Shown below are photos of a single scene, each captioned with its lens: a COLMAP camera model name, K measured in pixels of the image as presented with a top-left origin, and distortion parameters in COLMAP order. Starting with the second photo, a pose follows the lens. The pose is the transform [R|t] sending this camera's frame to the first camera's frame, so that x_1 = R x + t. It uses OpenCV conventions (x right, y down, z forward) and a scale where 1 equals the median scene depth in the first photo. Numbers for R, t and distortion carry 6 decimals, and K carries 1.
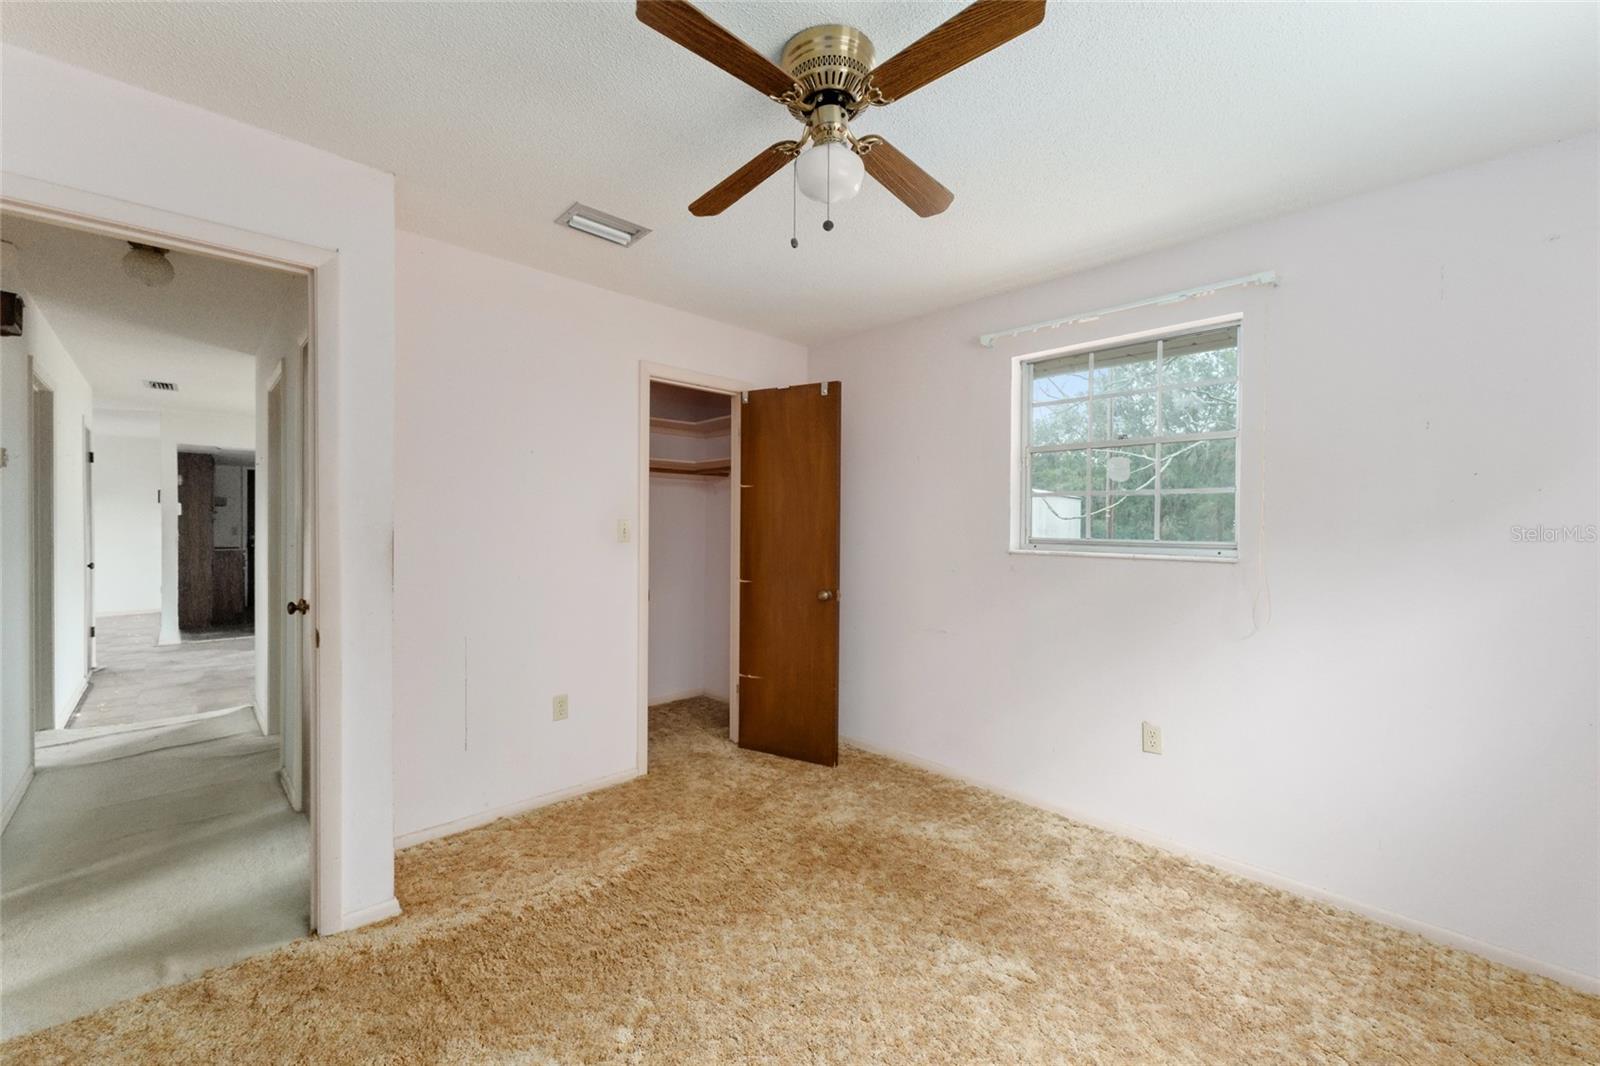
lens RADIAL K [[635.1, 0, 792.1], [0, 635.1, 526.2], [0, 0, 1]] dist [-0.001417, 0.000631]
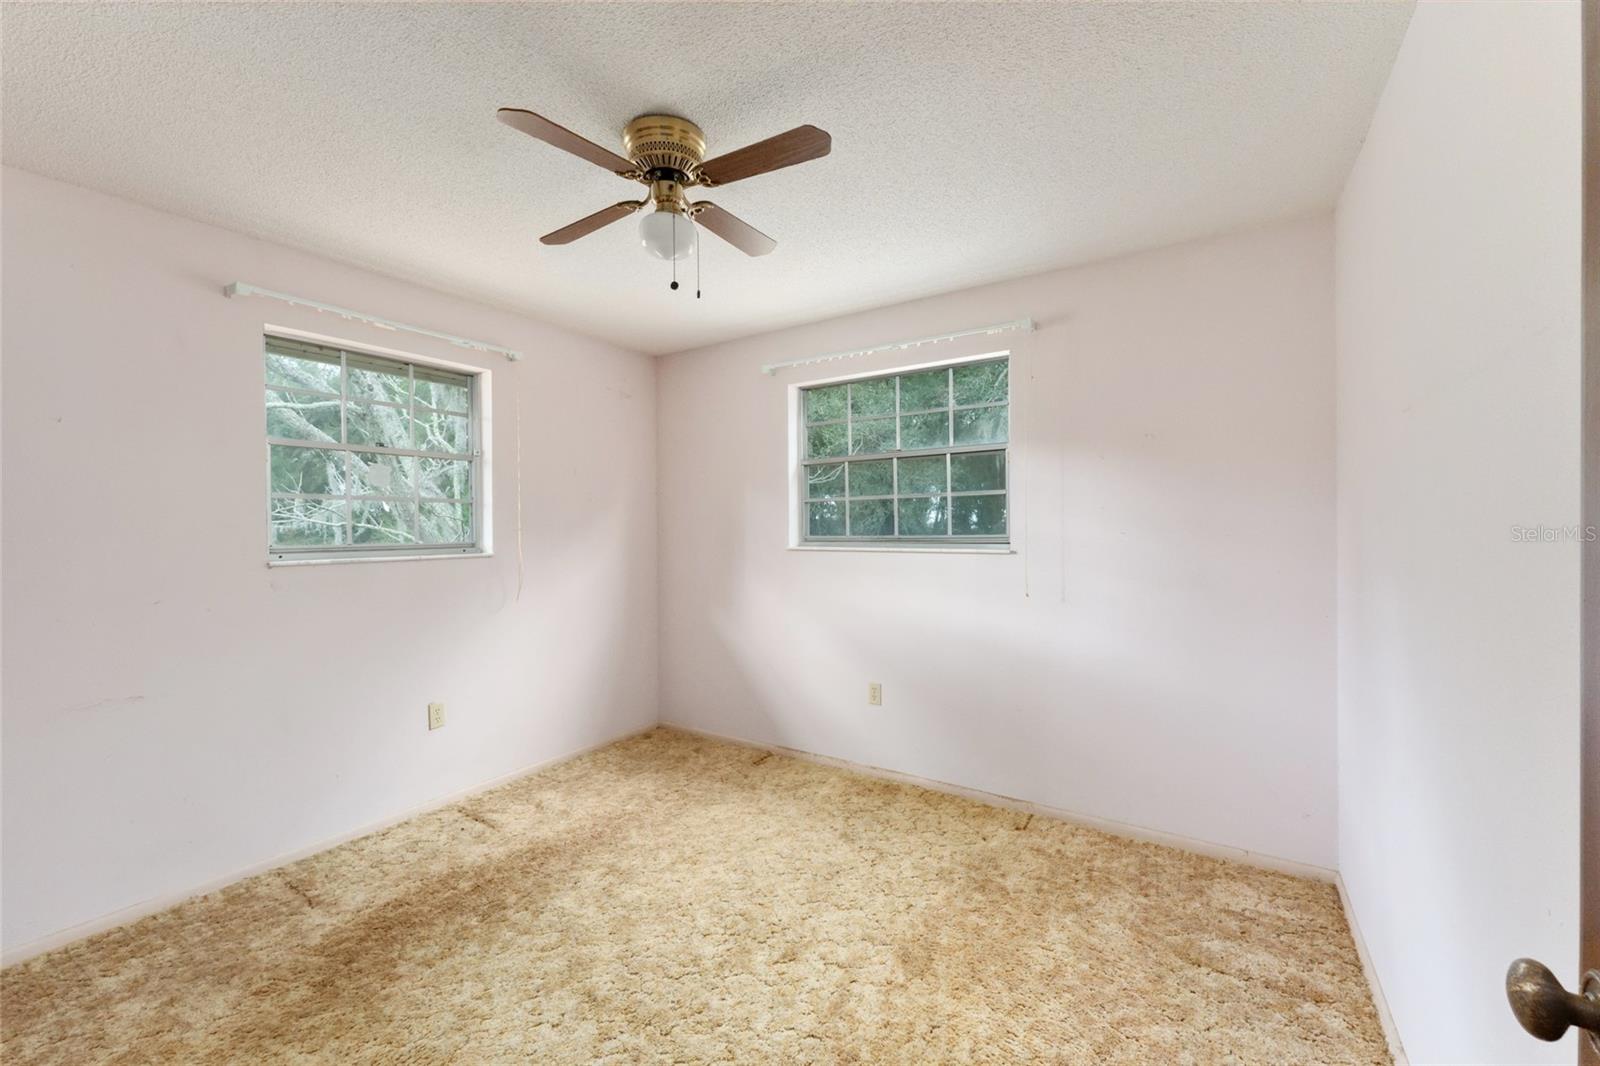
lens RADIAL K [[635.1, 0, 794.2], [0, 635.1, 523.2], [0, 0, 1]] dist [-0.001417, 0.000631]
pose [[-0.215048, -0.002291, 0.976601, -0.683622], [0.010899, 0.999929, 0.004746, -0.010469], [-0.976543, 0.011665, -0.215008, 0.607941]]
